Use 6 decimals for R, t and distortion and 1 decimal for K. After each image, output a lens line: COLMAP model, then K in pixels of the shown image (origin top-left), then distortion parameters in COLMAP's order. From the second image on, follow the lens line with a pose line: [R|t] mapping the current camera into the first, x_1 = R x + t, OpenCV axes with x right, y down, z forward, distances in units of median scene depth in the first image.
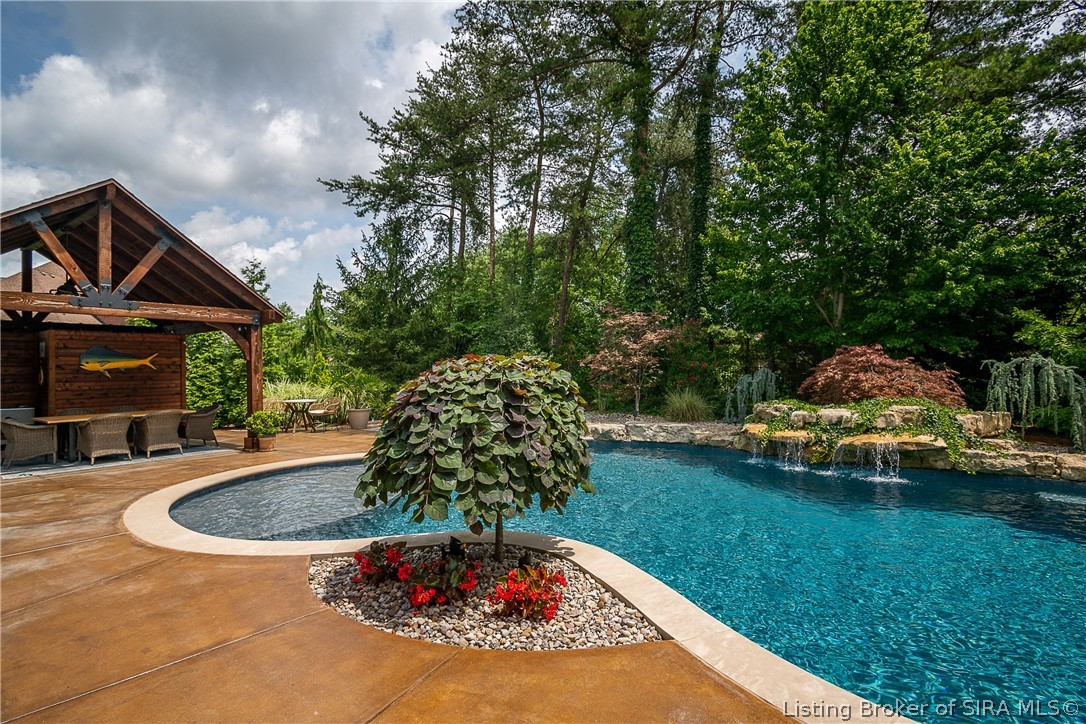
lens RADIAL K [[529.2, 0, 543.2], [0, 529.2, 366.3], [0, 0, 1]] dist [-0.010589, -0.000758]
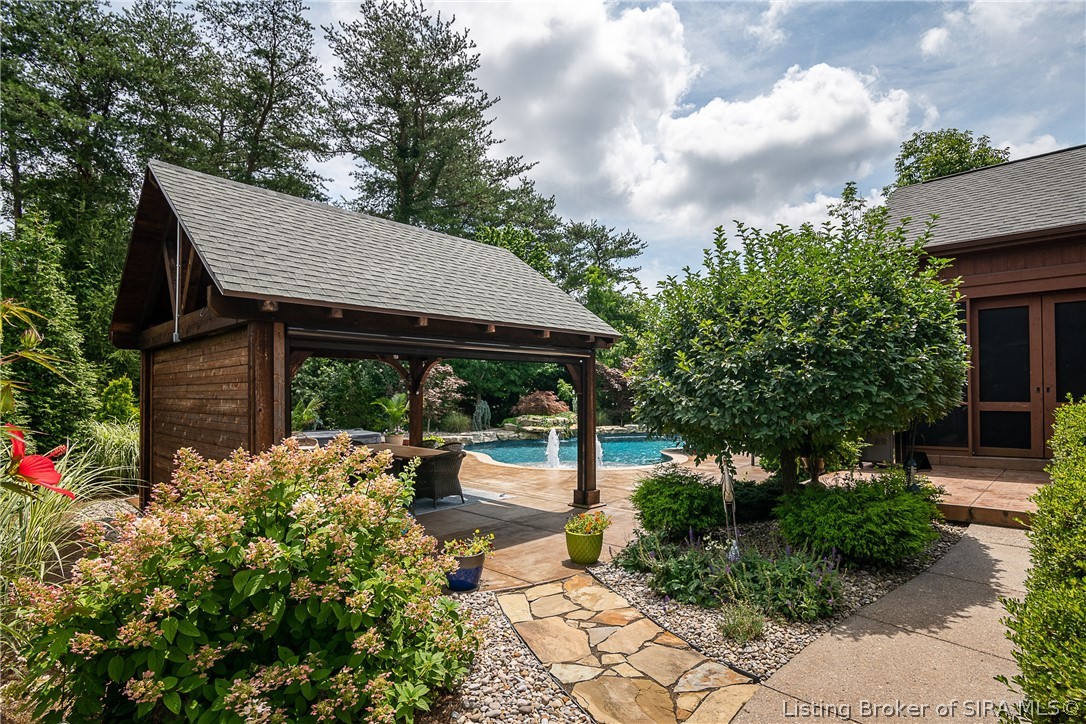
lens RADIAL K [[547.0, 0, 542.5], [0, 547.0, 383.7], [0, 0, 1]] dist [-0.003285, -0.000710]
pose [[0.145887, 0.029344, 0.988866, -1.604960], [-0.004938, 0.999569, -0.028934, -0.000742], [-0.989289, -0.000662, 0.145969, 0.555622]]
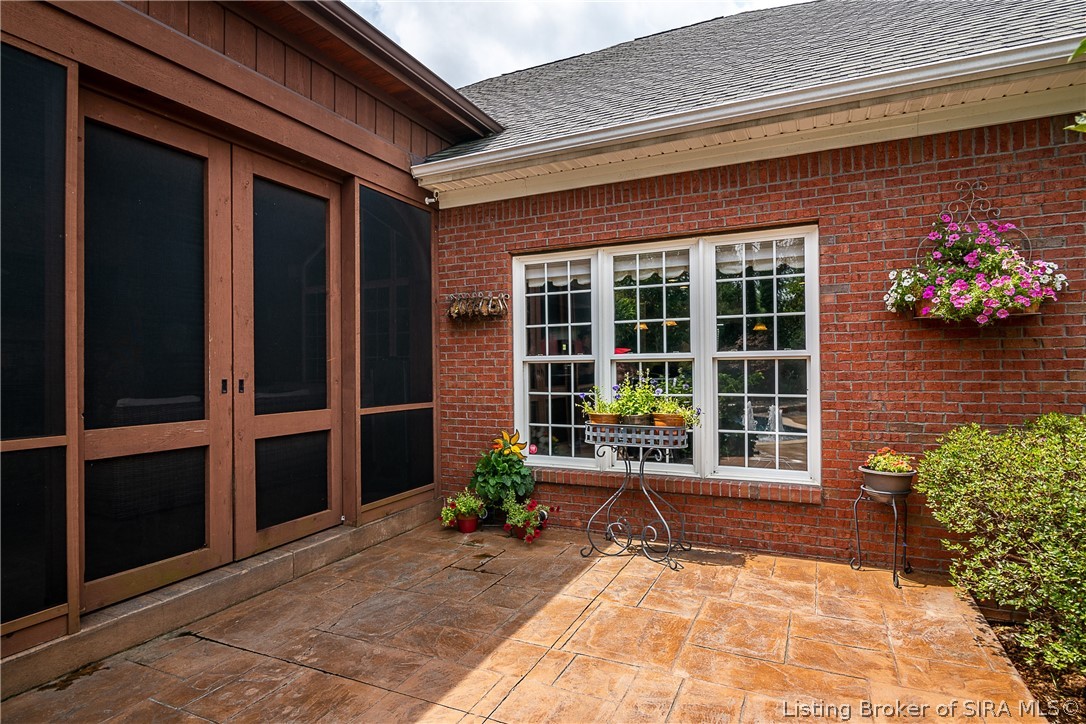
lens RADIAL K [[578.5, 0, 544.1], [0, 578.5, 360.8], [0, 0, 1]] dist [-0.008242, -0.001190]
pose [[-0.979838, 0.021434, -0.198641, -0.778717], [0.025317, 0.999534, -0.017029, -0.023445], [0.198184, -0.021714, -0.979924, 0.290947]]
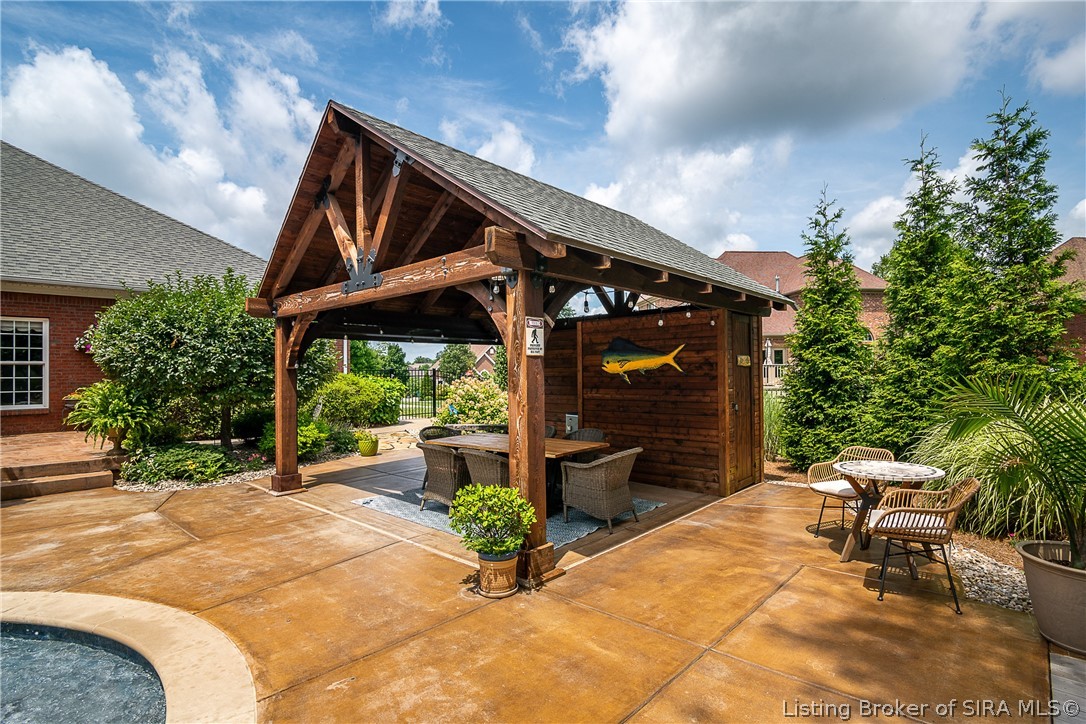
lens RADIAL K [[527.6, 0, 546.6], [0, 527.6, 367.7], [0, 0, 1]] dist [-0.009551, -0.001125]
pose [[-0.118567, 0.010211, -0.992894, -0.134544], [0.021216, 0.999745, 0.007748, -0.007414], [0.992719, -0.020147, -0.118753, 1.038920]]
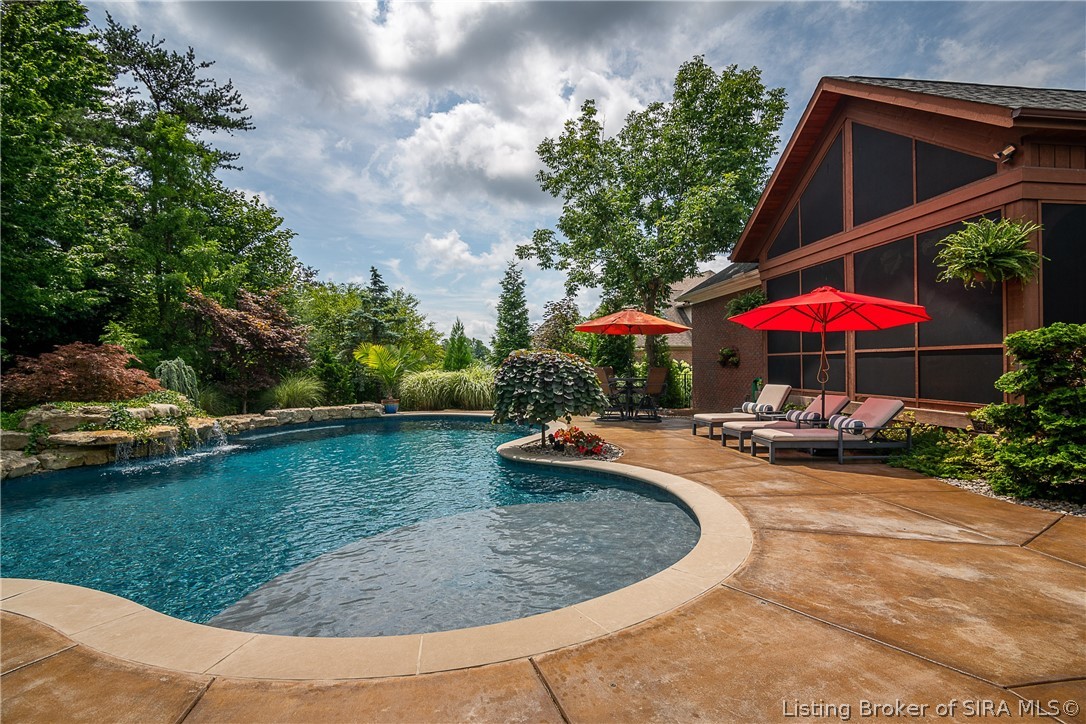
lens RADIAL K [[527.6, 0, 546.6], [0, 527.6, 367.7], [0, 0, 1]] dist [-0.009551, -0.001125]
pose [[-0.689304, 0.019032, 0.724222, -0.608835], [0.016332, 0.999809, -0.010730, 0.026802], [-0.724288, 0.004431, -0.689483, 0.920074]]
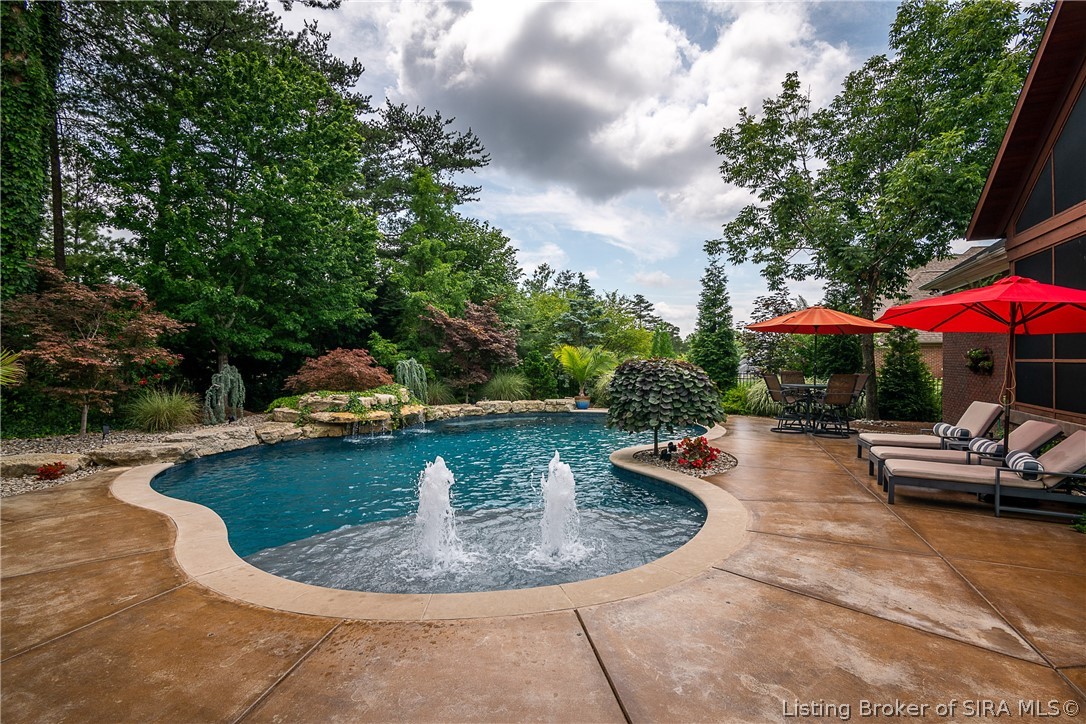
lens RADIAL K [[527.4, 0, 545.8], [0, 527.4, 359.2], [0, 0, 1]] dist [-0.007301, 0.000069]
pose [[-0.254713, 0.016002, 0.966884, -0.749950], [-0.003053, 0.999845, -0.017352, 0.009020], [-0.967012, -0.007372, -0.254625, 0.739007]]
